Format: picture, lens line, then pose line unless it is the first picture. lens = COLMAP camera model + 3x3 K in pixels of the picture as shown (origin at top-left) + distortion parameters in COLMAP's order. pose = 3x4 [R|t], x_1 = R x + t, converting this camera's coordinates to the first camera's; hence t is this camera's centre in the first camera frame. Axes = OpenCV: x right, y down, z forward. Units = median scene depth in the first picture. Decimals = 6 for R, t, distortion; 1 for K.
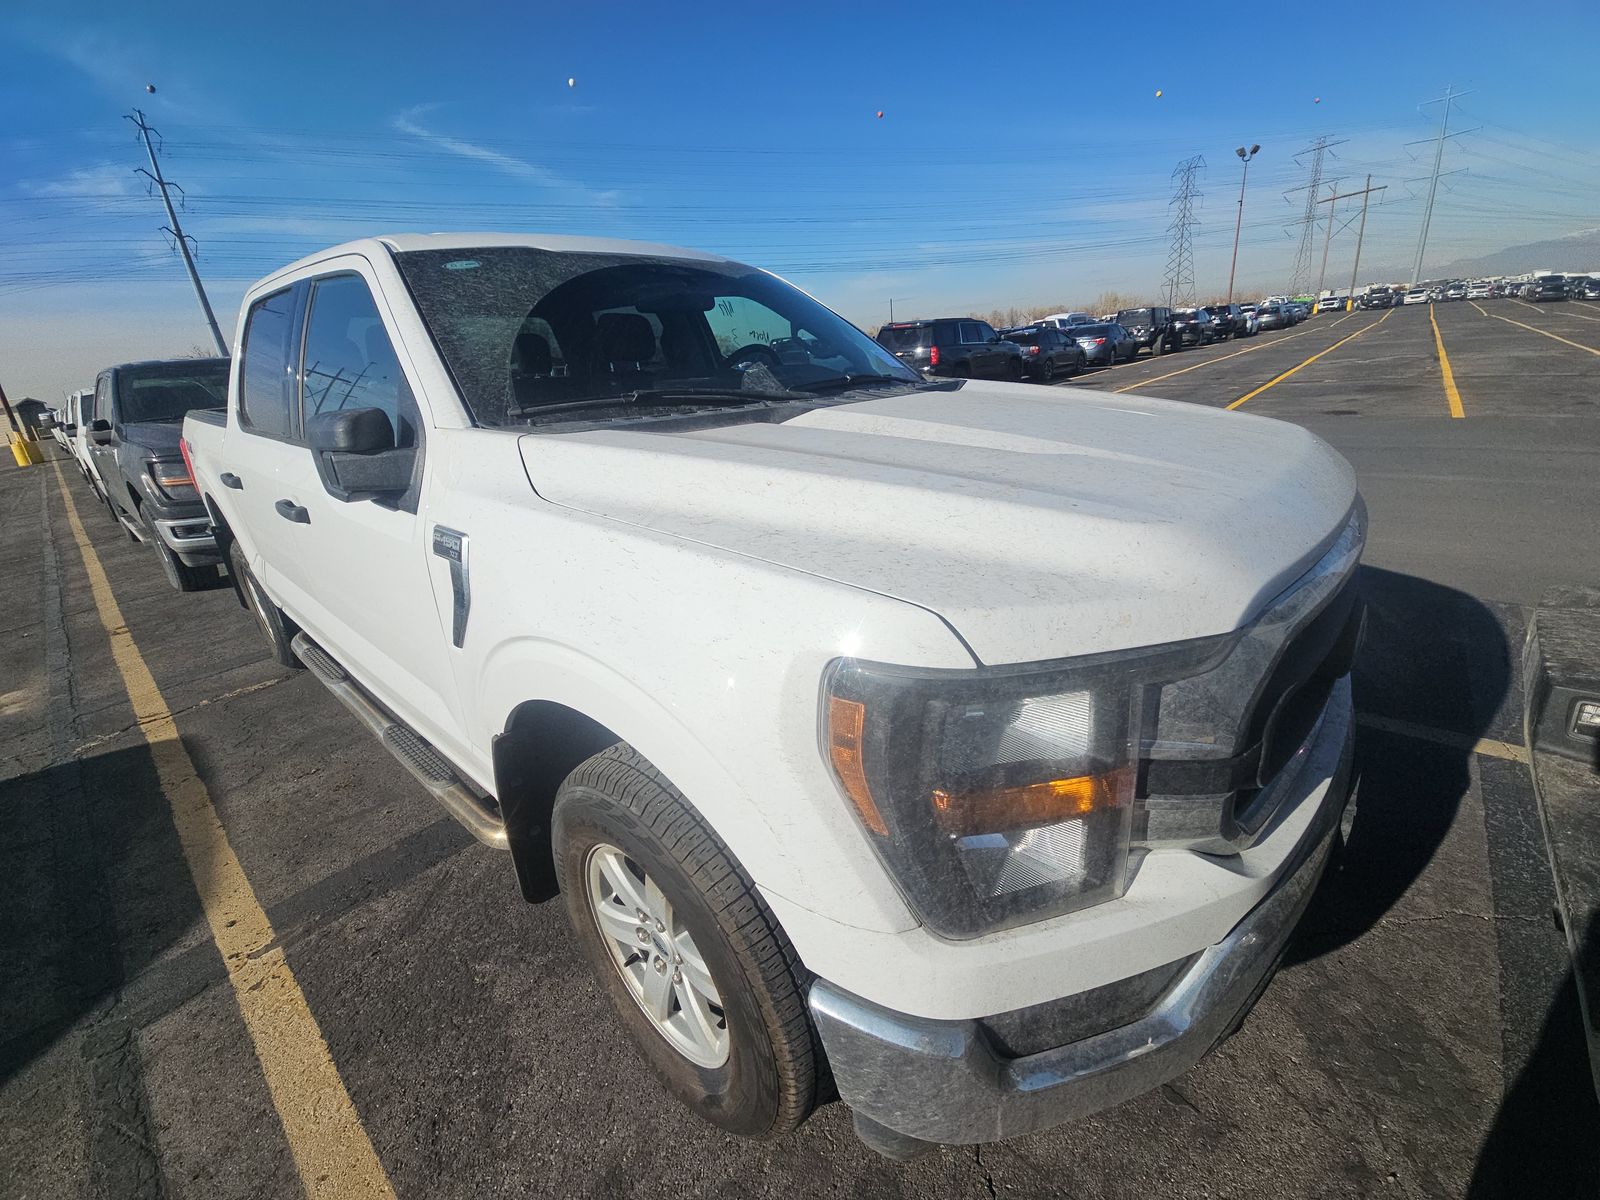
lens RADIAL K [[653.3, 0, 812.9], [0, 653.3, 603.7], [0, 0, 1]] dist [0.014341, -0.010521]
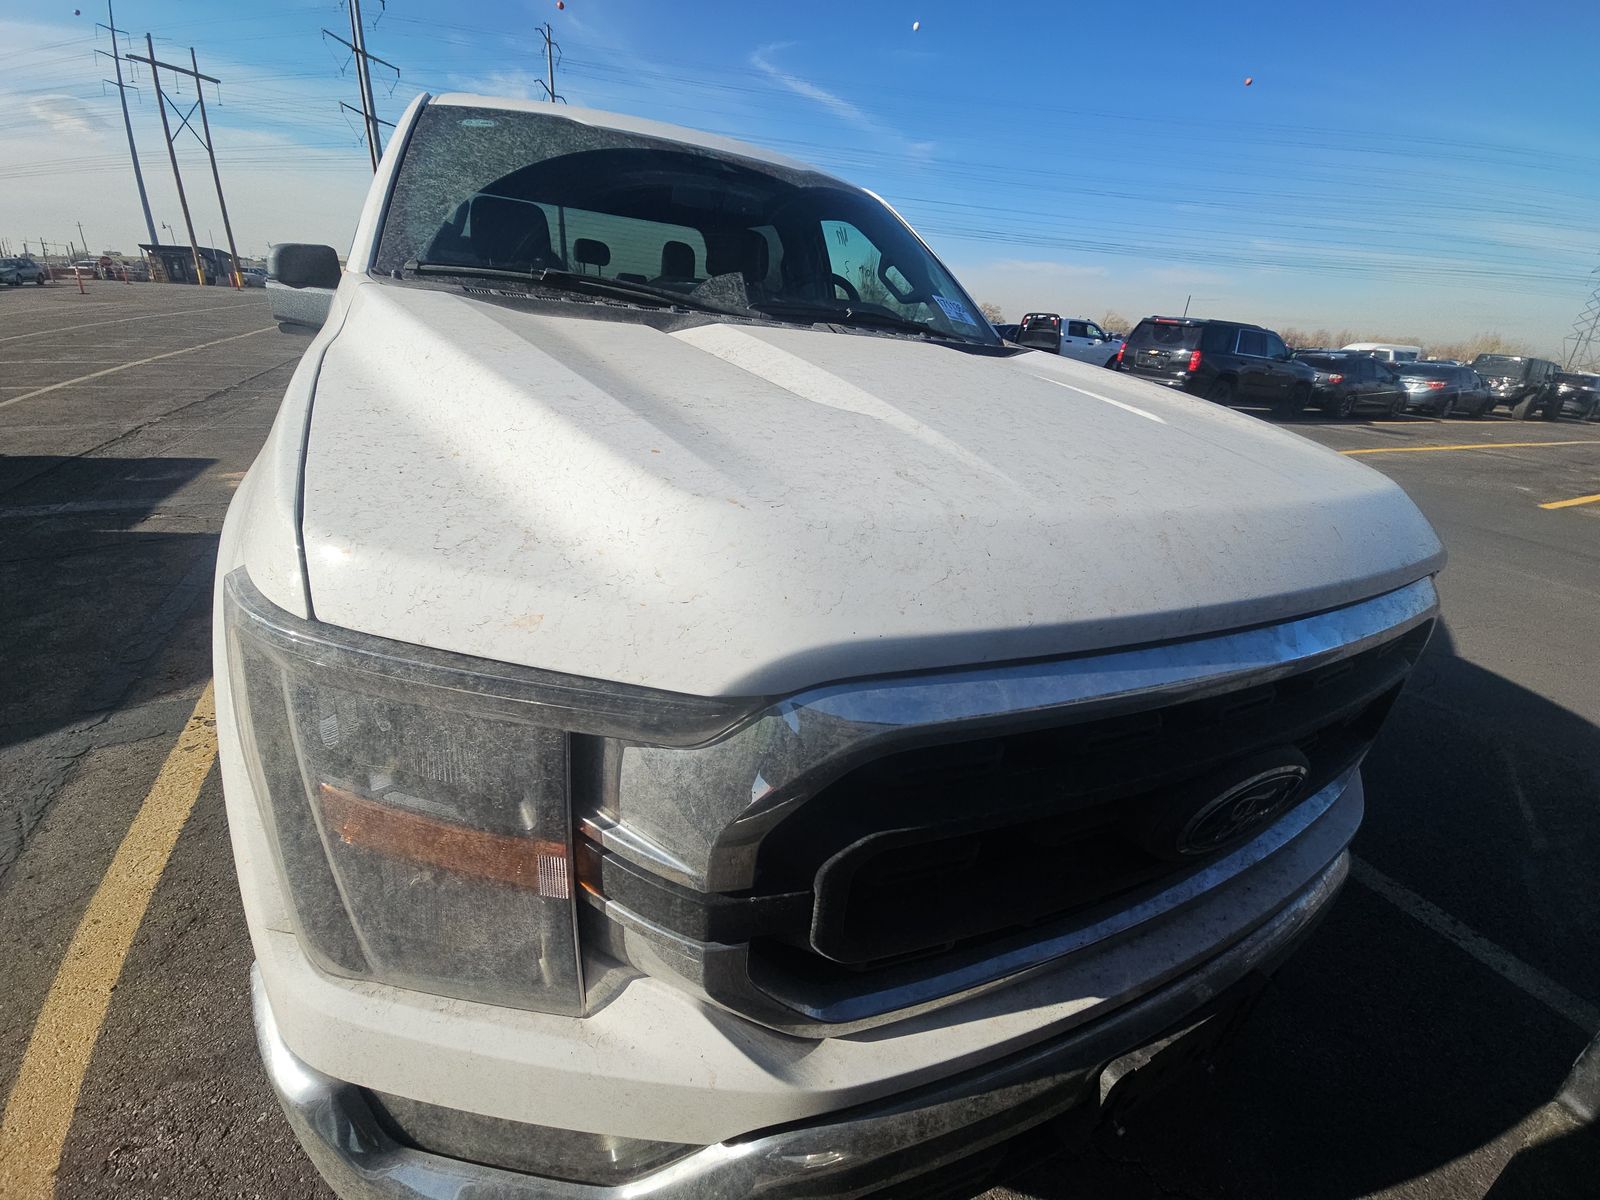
lens RADIAL K [[653.3, 0, 812.9], [0, 653.3, 603.7], [0, 0, 1]] dist [0.014341, -0.010521]
pose [[0.920653, 0.284844, -0.266948, 0.211423], [-0.272375, 0.958565, 0.083458, -0.027784], [0.279660, -0.004126, 0.960090, 0.112130]]
